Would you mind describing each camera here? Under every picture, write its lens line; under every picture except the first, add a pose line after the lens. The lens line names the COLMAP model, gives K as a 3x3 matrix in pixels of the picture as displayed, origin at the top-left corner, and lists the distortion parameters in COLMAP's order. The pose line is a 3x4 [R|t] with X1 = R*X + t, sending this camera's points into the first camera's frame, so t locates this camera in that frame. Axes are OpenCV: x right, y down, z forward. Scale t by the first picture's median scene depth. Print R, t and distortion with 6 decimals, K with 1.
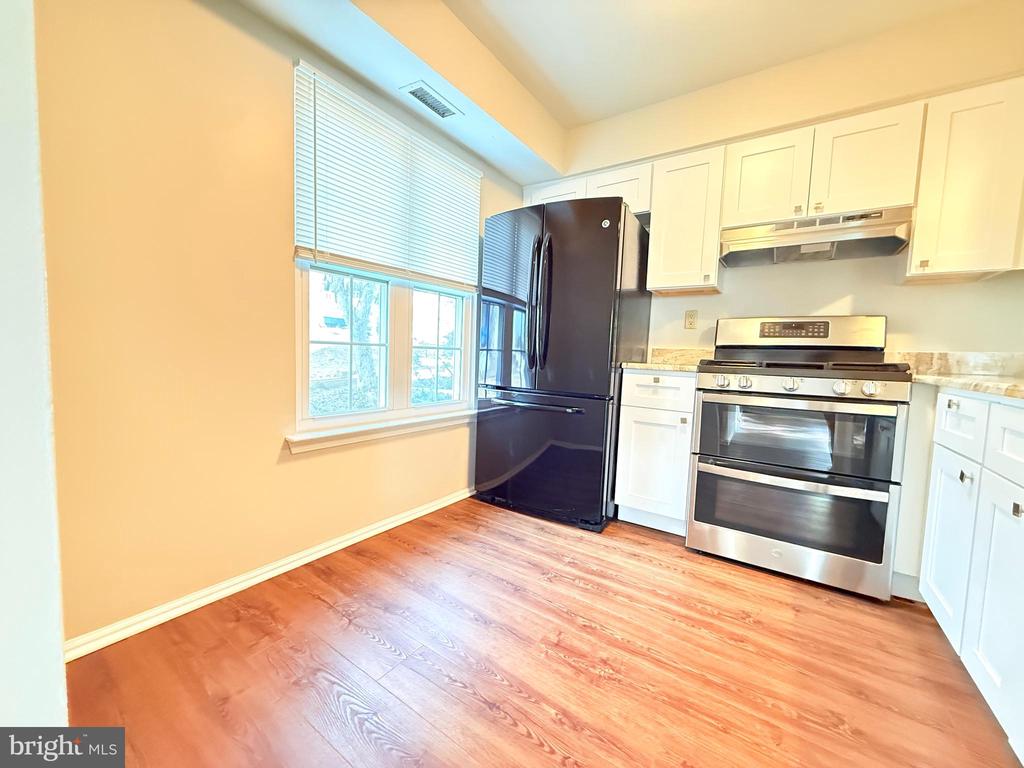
lens RADIAL K [[407.9, 0, 507.7], [0, 407.9, 382.9], [0, 0, 1]] dist [0.001138, -0.000347]
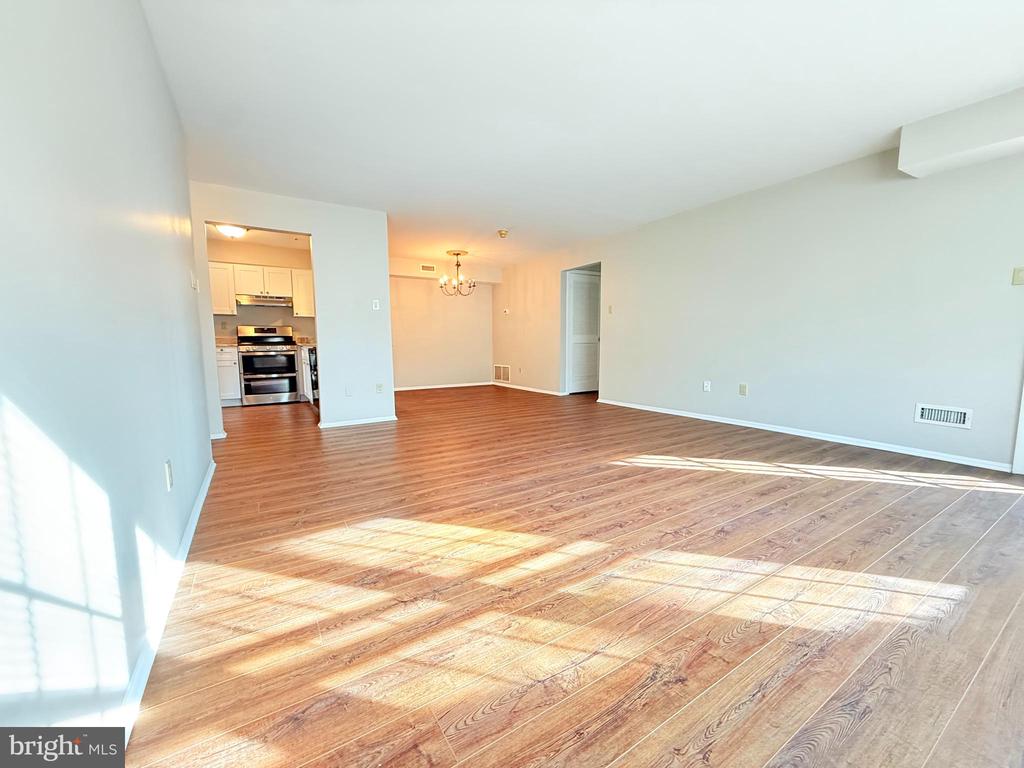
lens RADIAL K [[407.9, 0, 507.7], [0, 407.9, 382.9], [0, 0, 1]] dist [0.001138, -0.000347]
pose [[0.394131, -0.127696, 0.910140, -1.494840], [0.085860, 0.991085, 0.101871, 0.105170], [-0.915035, 0.037994, 0.401581, -1.973632]]
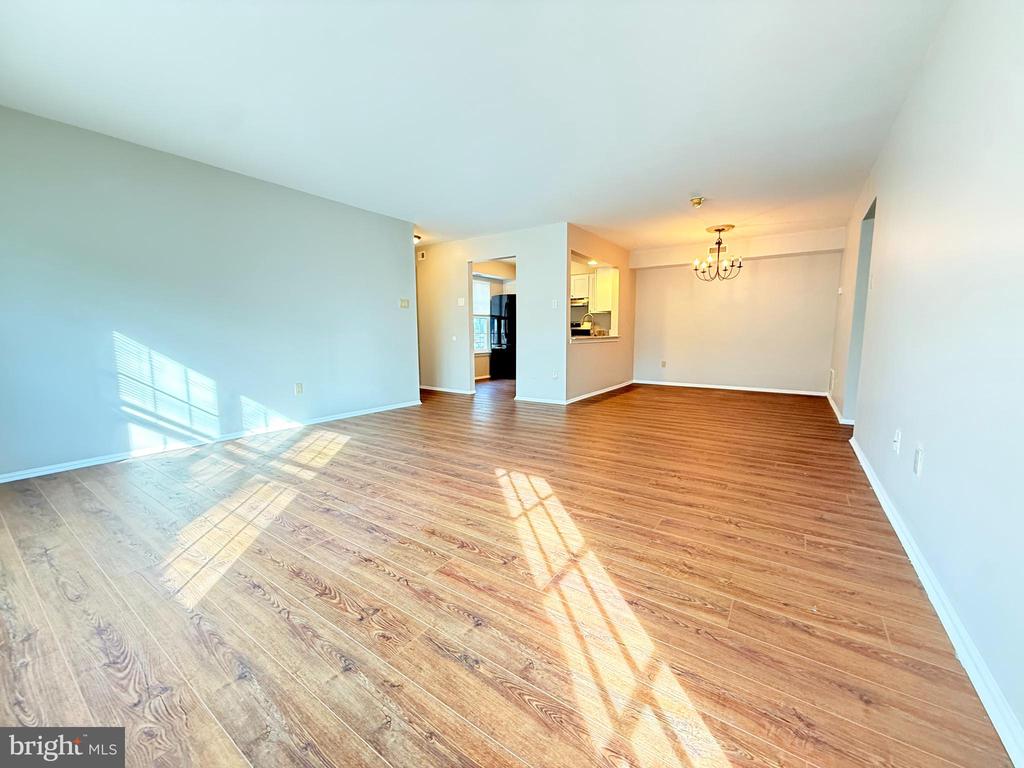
lens RADIAL K [[407.9, 0, 507.7], [0, 407.9, 382.9], [0, 0, 1]] dist [0.001138, -0.000347]
pose [[0.999356, -0.035605, -0.004506, 0.086335], [0.035783, 0.998156, 0.049035, 0.219996], [0.002752, -0.049165, 0.998787, -3.150332]]
